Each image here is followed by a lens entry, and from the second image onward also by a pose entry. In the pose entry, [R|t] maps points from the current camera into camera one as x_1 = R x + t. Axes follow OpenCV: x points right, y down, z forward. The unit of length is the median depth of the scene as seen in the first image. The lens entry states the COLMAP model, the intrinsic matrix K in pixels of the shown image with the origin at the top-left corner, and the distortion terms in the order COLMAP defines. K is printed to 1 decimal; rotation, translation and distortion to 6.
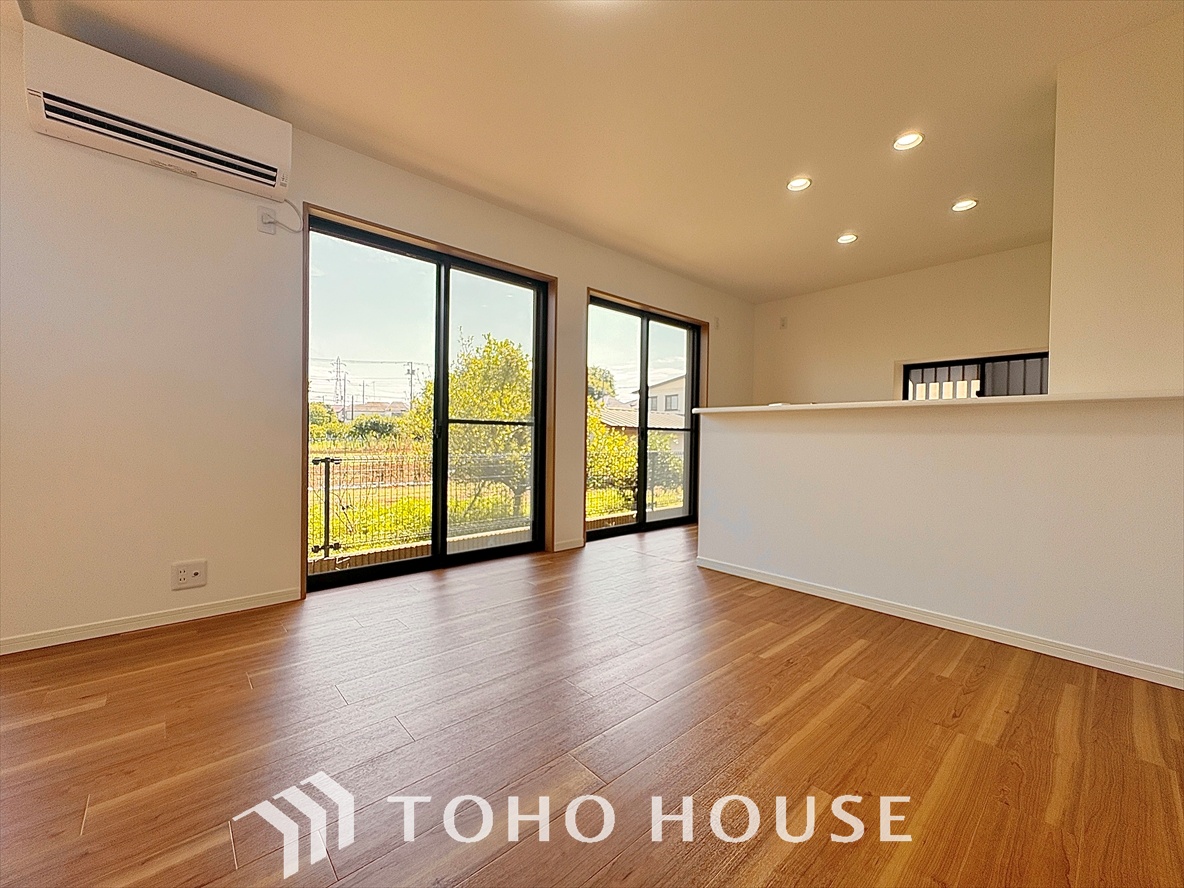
lens RADIAL K [[471.5, 0, 592.0], [0, 471.5, 444.0], [0, 0, 1]] dist [-0.002380, 0.000151]
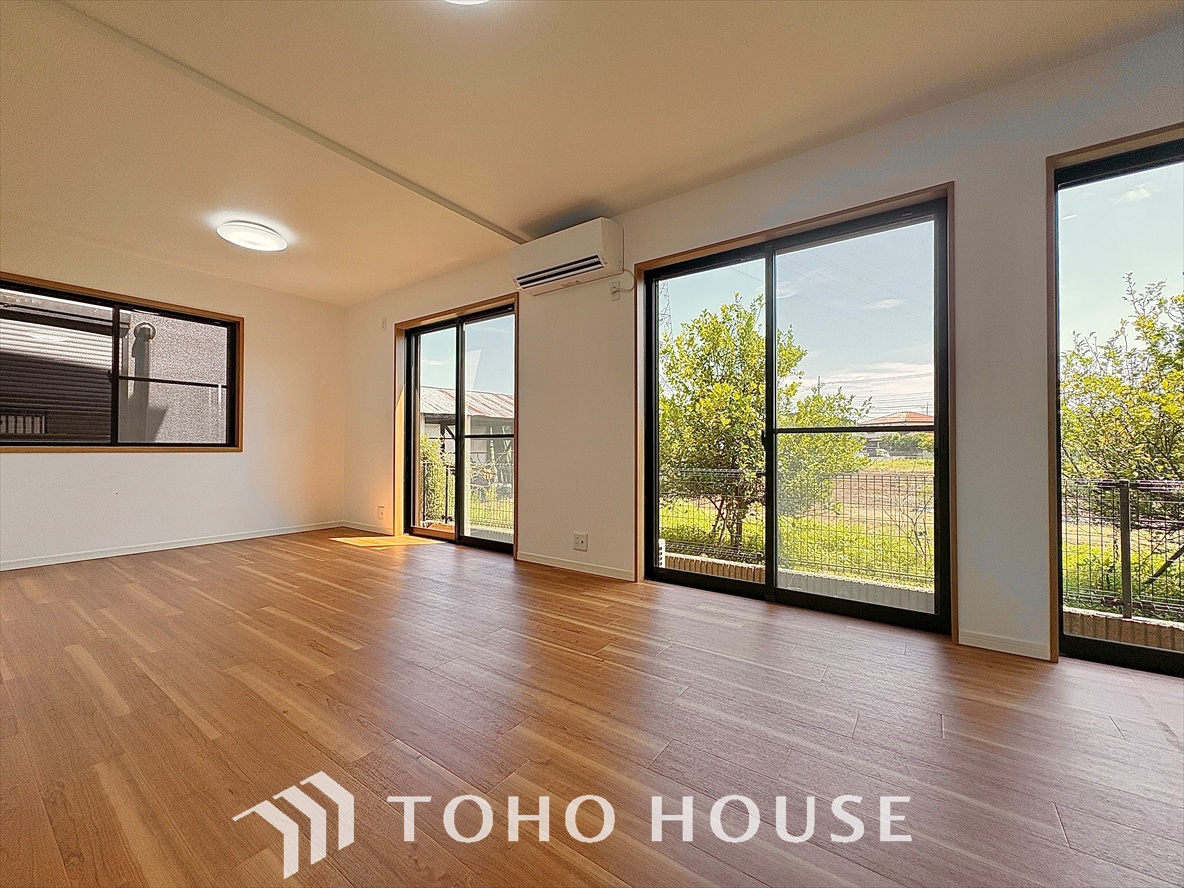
lens RADIAL K [[508.0, 0, 592.0], [0, 508.0, 444.0], [0, 0, 1]] dist [0.029894, 0.000043]
pose [[0.217522, -0.020127, -0.975848, 0.531686], [-0.012799, 0.999643, -0.023471, -0.000001], [0.975971, 0.017595, 0.217187, 0.467625]]
